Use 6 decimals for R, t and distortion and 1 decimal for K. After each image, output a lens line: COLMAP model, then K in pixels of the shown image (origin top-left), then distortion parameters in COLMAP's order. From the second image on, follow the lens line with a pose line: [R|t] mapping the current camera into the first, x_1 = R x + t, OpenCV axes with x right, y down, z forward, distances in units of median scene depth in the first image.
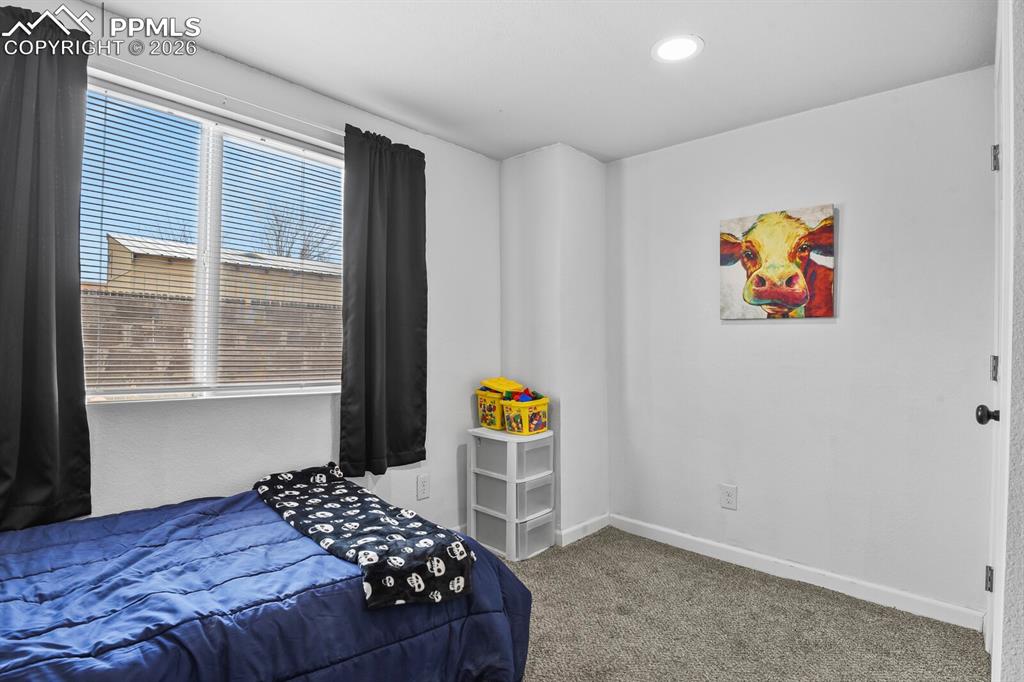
lens RADIAL K [[520.7, 0, 521.0], [0, 520.7, 344.0], [0, 0, 1]] dist [-0.000786, -0.016330]
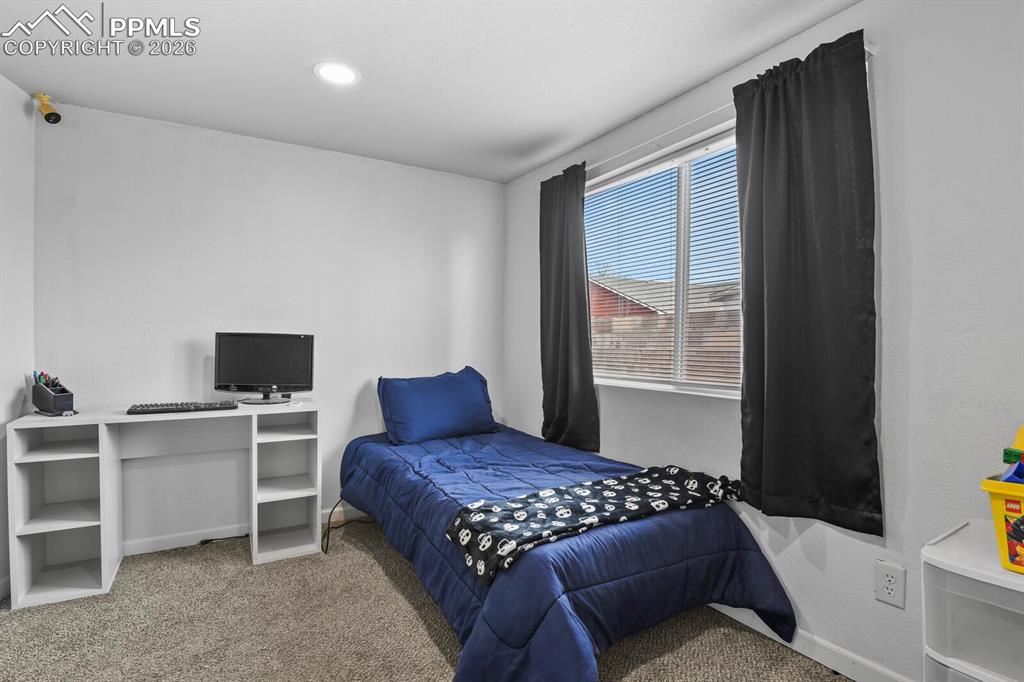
lens RADIAL K [[507.6, 0, 519.3], [0, 507.6, 345.2], [0, 0, 1]] dist [-0.014770, -0.000248]
pose [[-0.281177, -0.020920, -0.959428, 0.506926], [-0.001854, 0.999772, -0.021257, 0.020013], [0.959654, -0.004199, -0.281152, 0.813419]]
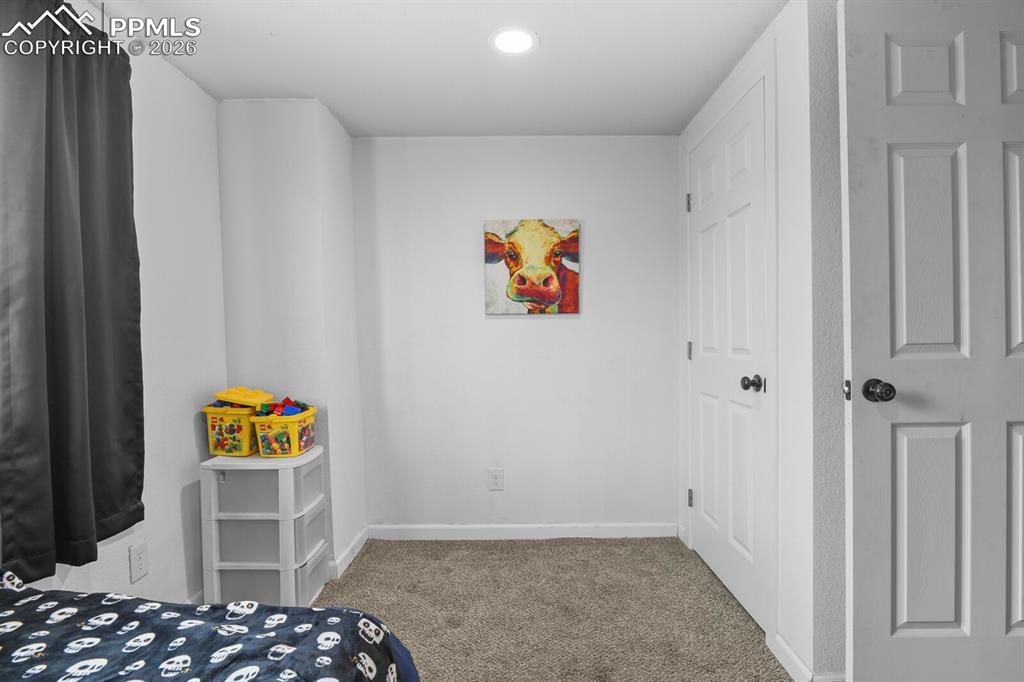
lens RADIAL K [[497.1, 0, 519.8], [0, 497.1, 343.6], [0, 0, 1]] dist [-0.015101, -0.001480]
pose [[0.735076, -0.027688, 0.677420, -0.264202], [0.019398, 0.999616, 0.019809, -0.006455], [-0.677708, -0.001421, 0.735330, 0.224080]]
